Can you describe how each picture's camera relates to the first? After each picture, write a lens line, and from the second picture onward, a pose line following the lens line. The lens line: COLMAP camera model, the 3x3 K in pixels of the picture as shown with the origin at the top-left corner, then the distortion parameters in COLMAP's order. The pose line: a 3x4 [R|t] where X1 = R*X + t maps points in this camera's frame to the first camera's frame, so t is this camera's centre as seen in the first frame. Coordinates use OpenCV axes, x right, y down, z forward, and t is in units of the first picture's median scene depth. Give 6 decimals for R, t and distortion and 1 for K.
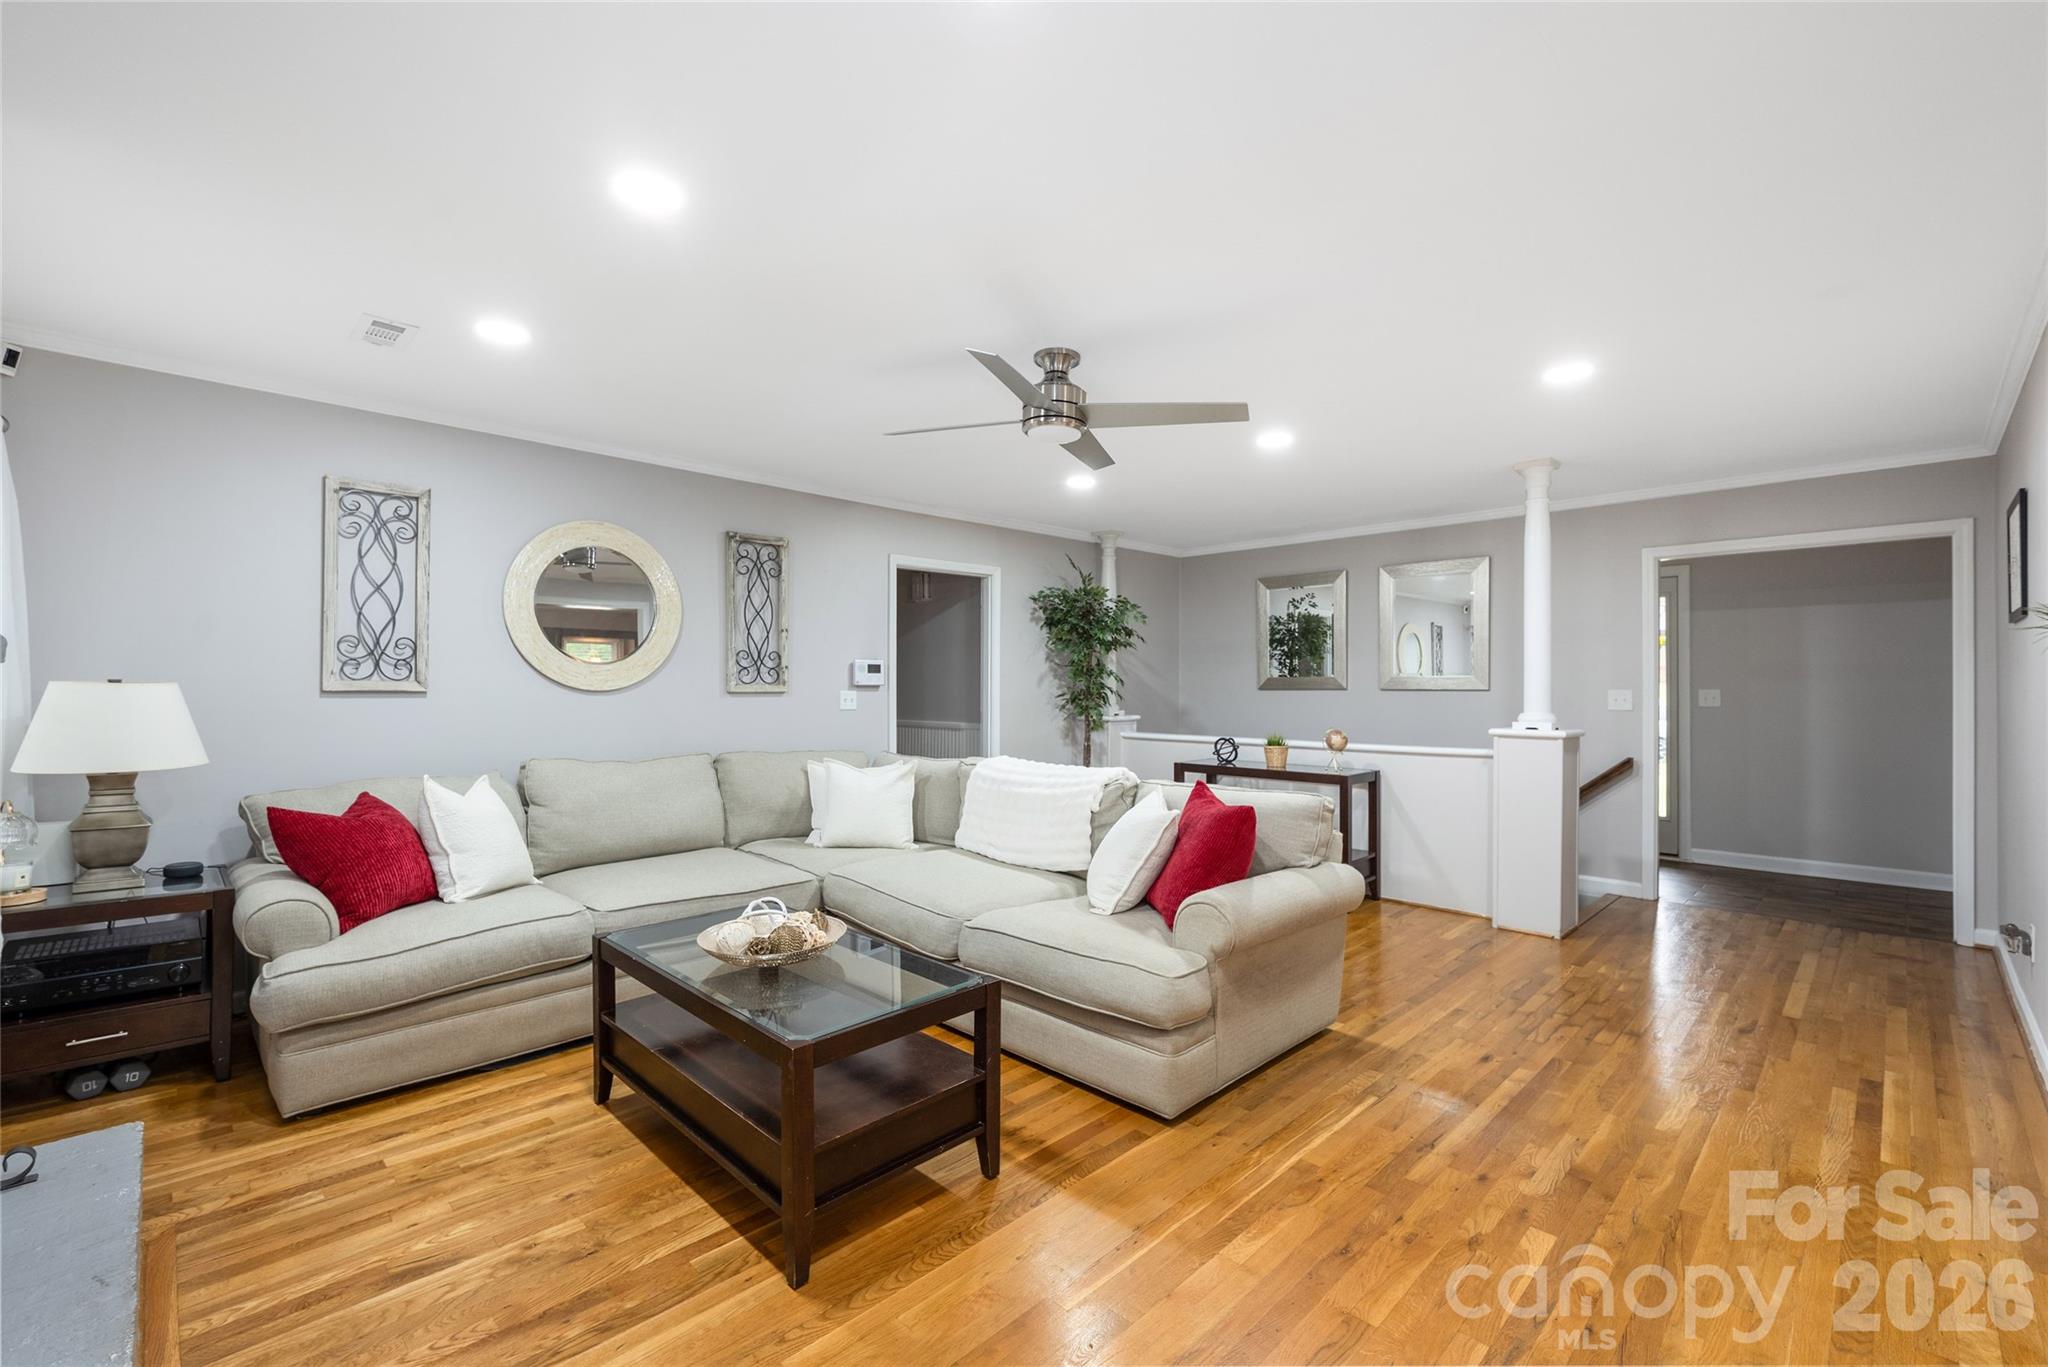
lens RADIAL K [[873.3, 0, 1024.0], [0, 873.3, 683.5], [0, 0, 1]] dist [-0.002333, -0.000215]
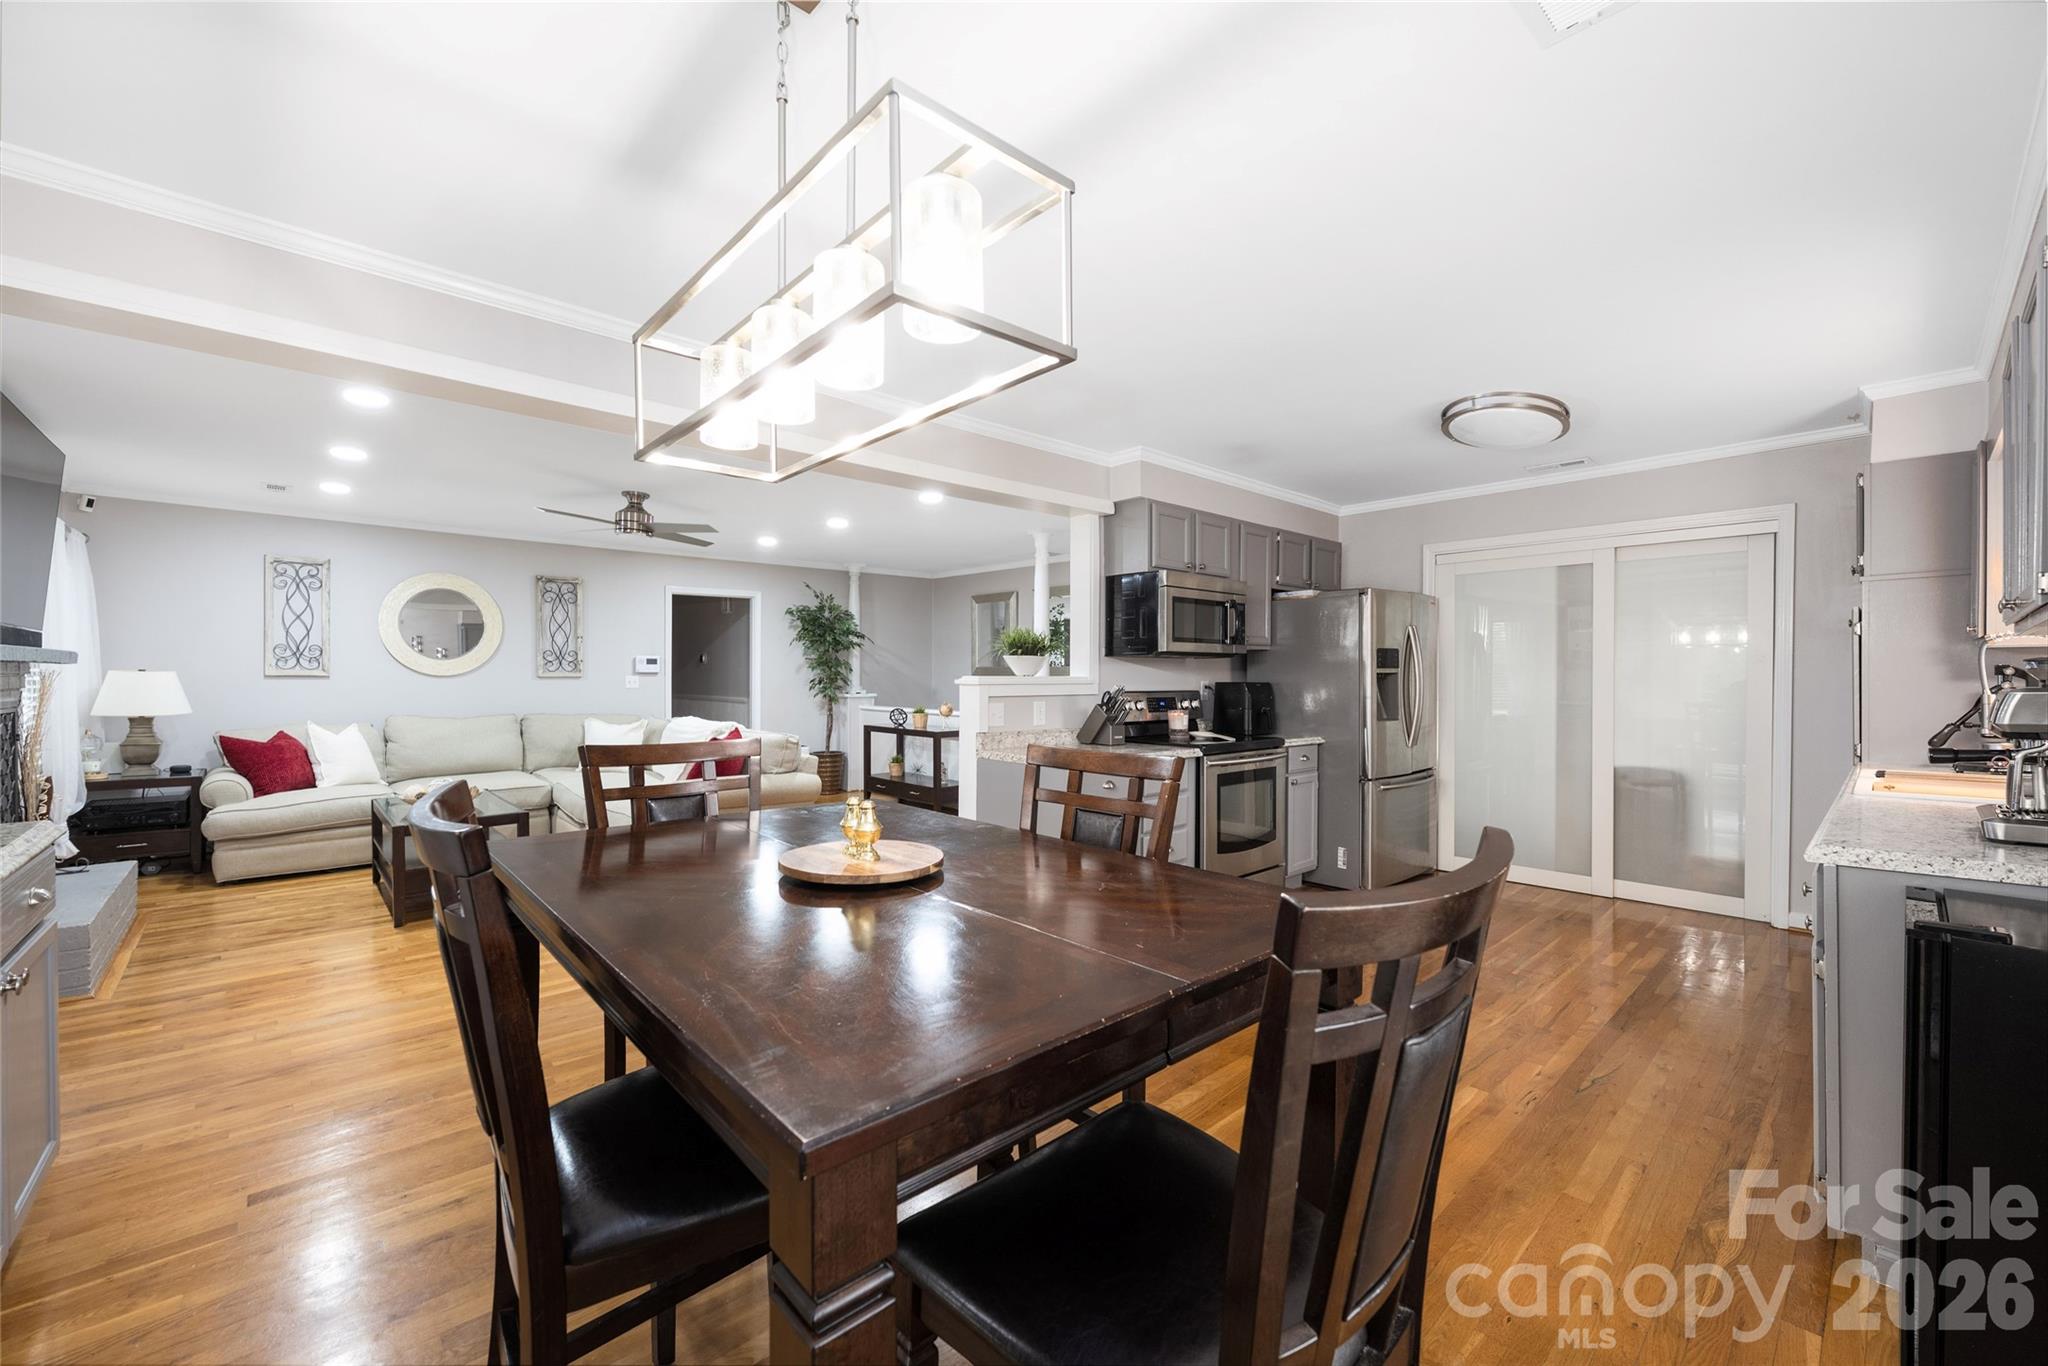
lens RADIAL K [[815.8, 0, 1023.1], [0, 815.8, 683.3], [0, 0, 1]] dist [-0.002656, -0.000411]
pose [[0.999214, 0.003172, -0.039521, 0.774515], [-0.002514, 0.999858, 0.016684, -0.006723], [0.039568, -0.016572, 0.999079, -0.575432]]
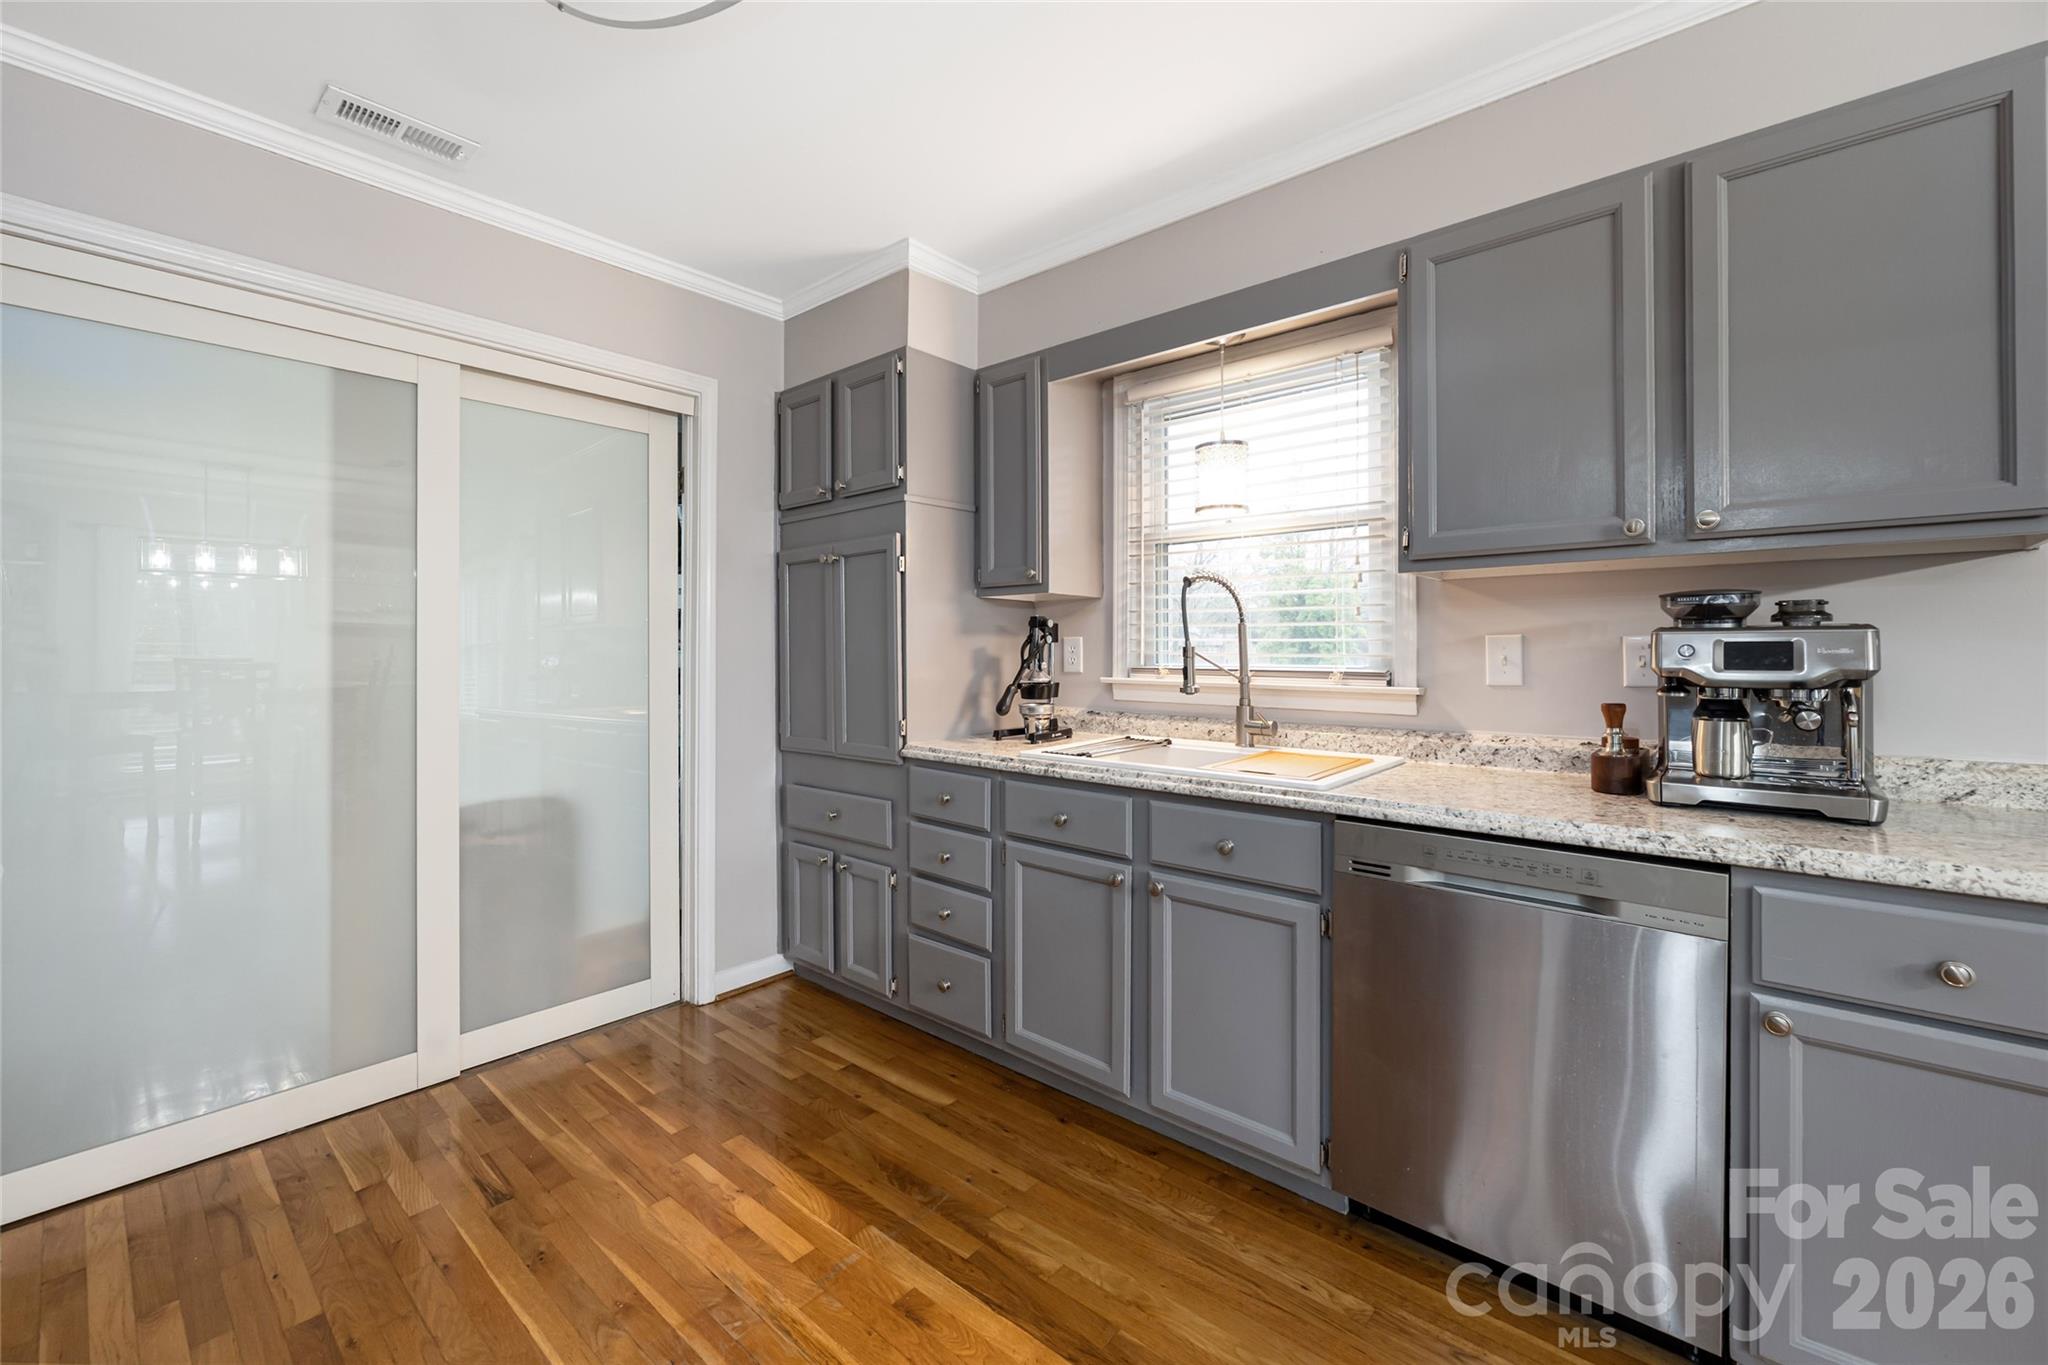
lens RADIAL K [[837.3, 0, 1003.7], [0, 837.3, 652.5], [0, 0, 1]] dist [-0.002509, -0.000234]
pose [[-0.058747, 0.002204, 0.998270, 0.976977], [-0.010294, 0.999943, -0.002813, 0.019718], [-0.998220, -0.010442, -0.058721, 0.347709]]
